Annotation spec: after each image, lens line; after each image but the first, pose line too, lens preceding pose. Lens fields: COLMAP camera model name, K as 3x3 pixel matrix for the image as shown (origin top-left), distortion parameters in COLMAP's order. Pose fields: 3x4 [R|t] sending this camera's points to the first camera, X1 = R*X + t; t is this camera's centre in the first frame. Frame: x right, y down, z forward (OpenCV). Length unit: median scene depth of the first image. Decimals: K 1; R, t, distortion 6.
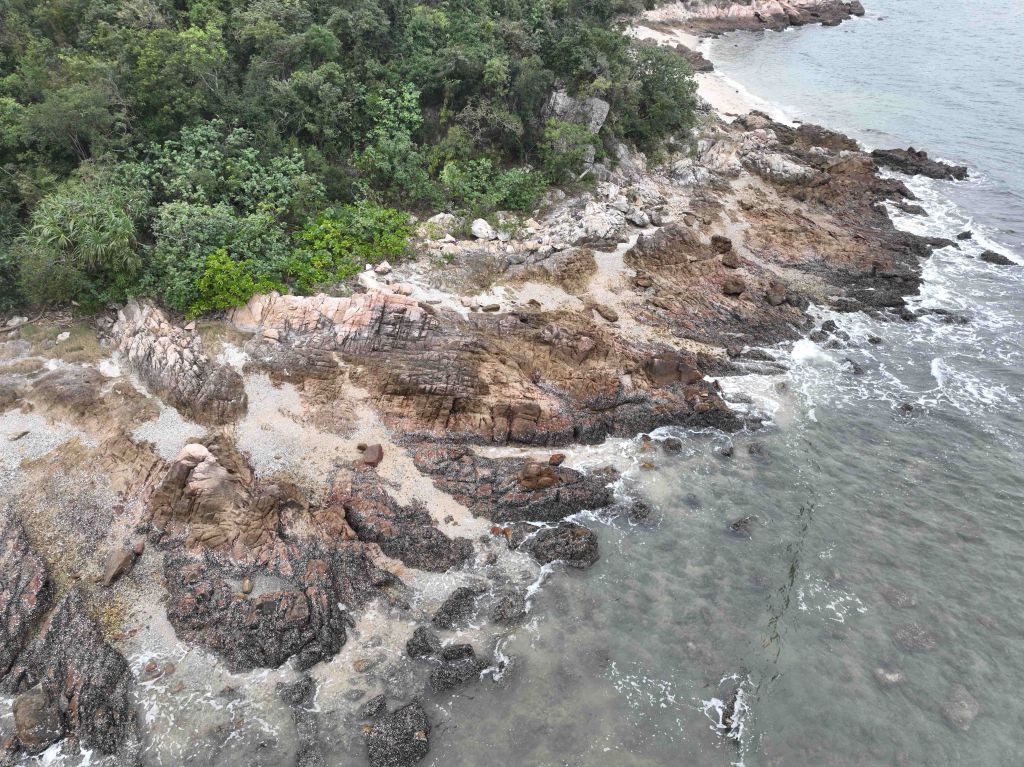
lens RADIAL K [[723.6, 0, 514.7], [0, 723.6, 380.8], [0, 0, 1]] dist [-0.001490, 0.011666]
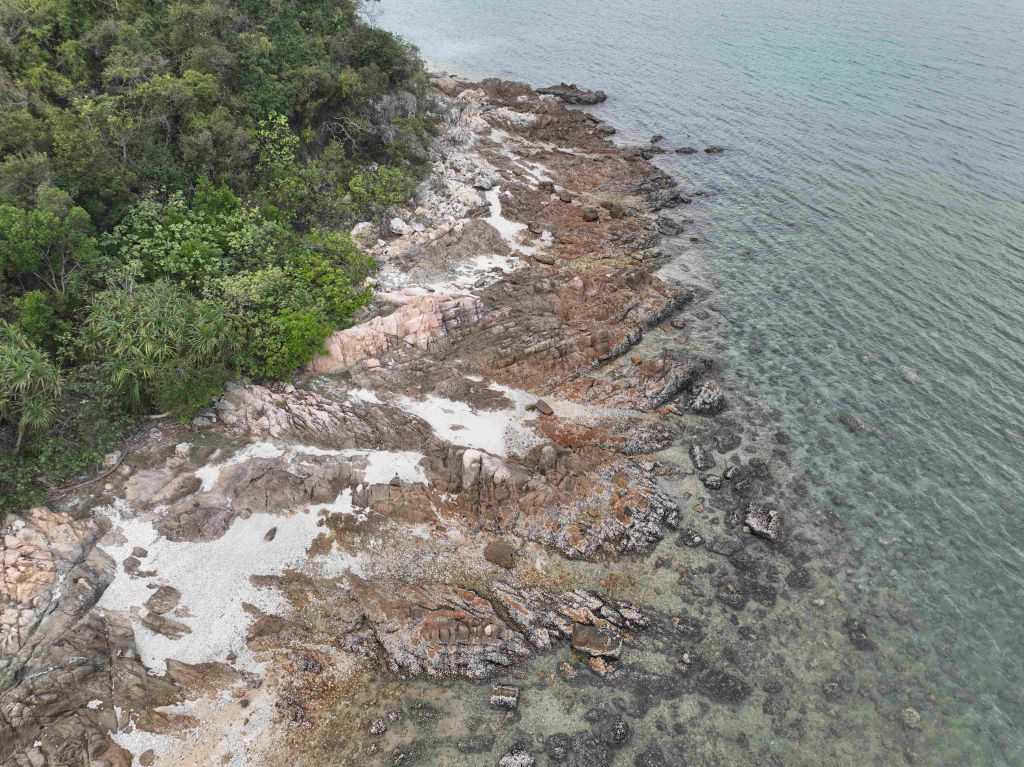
lens RADIAL K [[723.6, 0, 514.7], [0, 723.6, 380.8], [0, 0, 1]] dist [-0.001490, 0.011666]
pose [[0.760304, -0.388619, 0.520493, -0.596498], [0.350277, 0.920093, 0.175312, -0.124958], [-0.547031, 0.049026, 0.835675, -0.030053]]
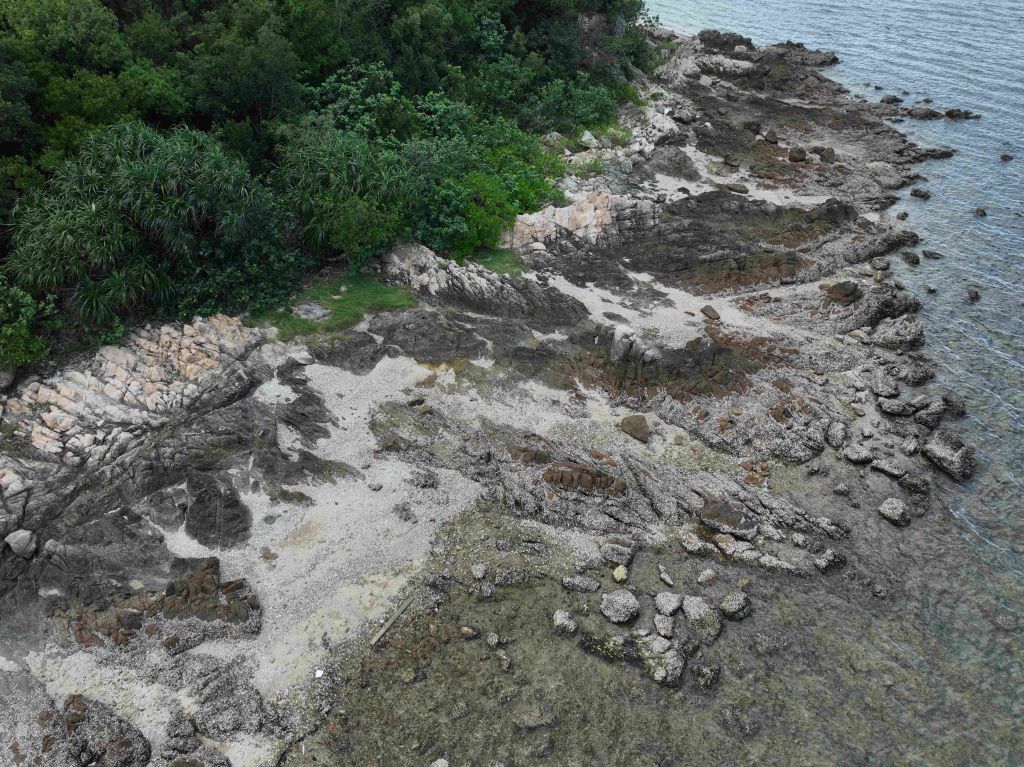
lens RADIAL K [[766.4, 0, 517.3], [0, 766.4, 386.6], [0, 0, 1]] dist [0.006065, 0.002366]
pose [[0.905650, -0.248925, 0.343270, -0.636860], [0.232825, 0.968523, 0.088069, 0.022618], [-0.354388, 0.000162, 0.935099, -0.041504]]
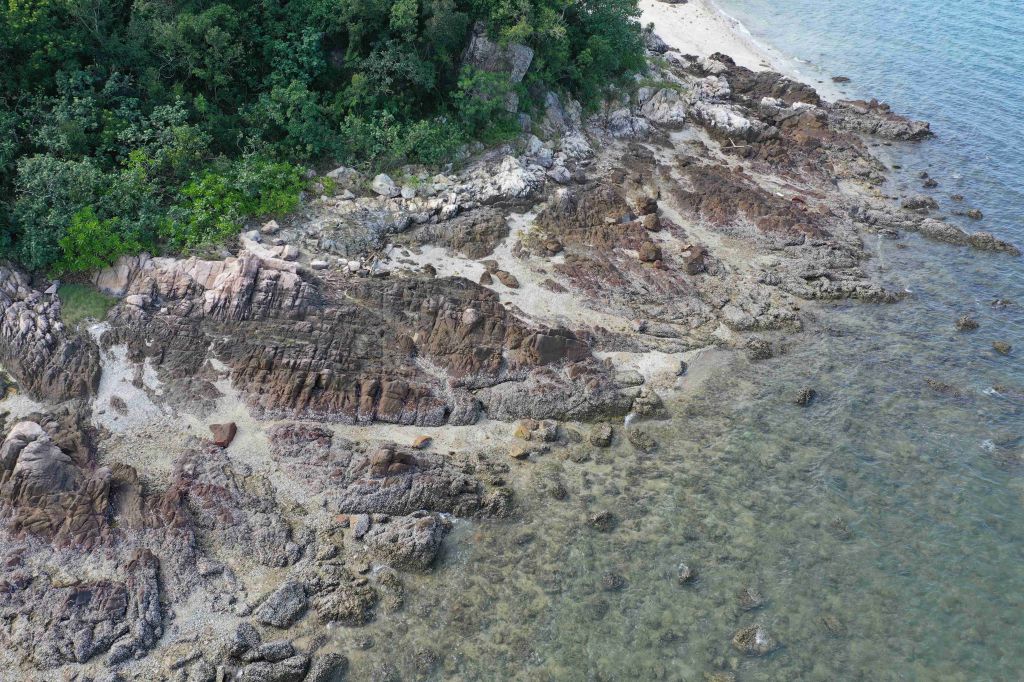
lens RADIAL K [[798.1, 0, 512.0], [0, 798.1, 341.0], [0, 0, 1]] dist [-0.013462, -0.003226]
pose [[0.999809, 0.016447, 0.010546, 0.112233], [-0.016596, 0.999762, 0.014150, -0.027384], [-0.010311, -0.014322, 0.999844, -0.028067]]
